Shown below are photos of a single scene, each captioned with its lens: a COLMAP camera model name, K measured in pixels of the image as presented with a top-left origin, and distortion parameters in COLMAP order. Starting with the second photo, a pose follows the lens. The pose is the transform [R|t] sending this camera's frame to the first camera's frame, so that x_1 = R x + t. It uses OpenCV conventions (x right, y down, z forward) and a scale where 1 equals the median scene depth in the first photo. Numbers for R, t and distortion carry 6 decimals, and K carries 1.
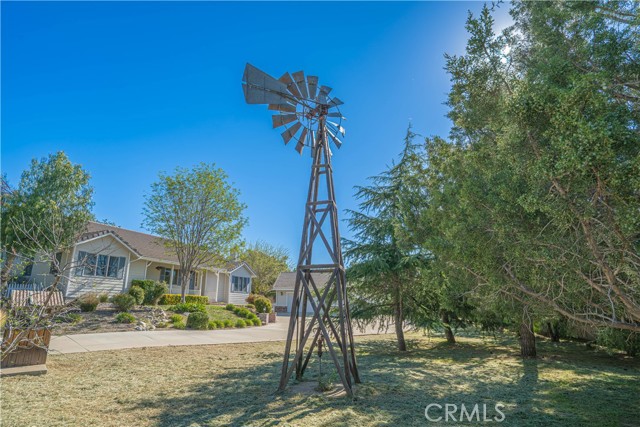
lens RADIAL K [[353.6, 0, 320.0], [0, 353.6, 213.5], [0, 0, 1]] dist [0.031771, 0.000569]
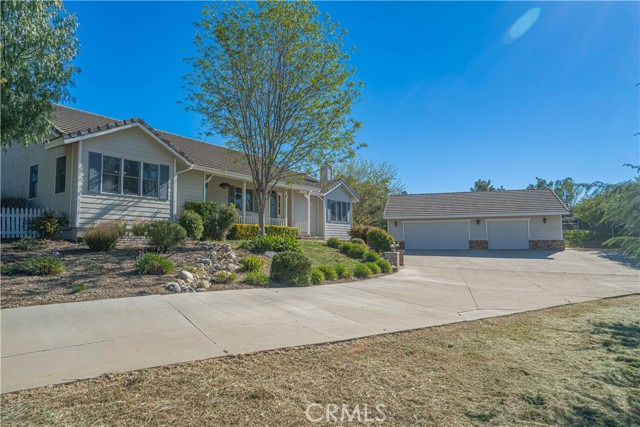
lens RADIAL K [[371.2, 0, 320.0], [0, 371.2, 213.5], [0, 0, 1]] dist [0.000925, 0.000221]
pose [[0.976199, -0.029190, -0.214904, -0.151184], [0.067182, 0.982860, 0.171675, 0.110207], [0.206209, -0.182027, 0.961428, 0.416280]]
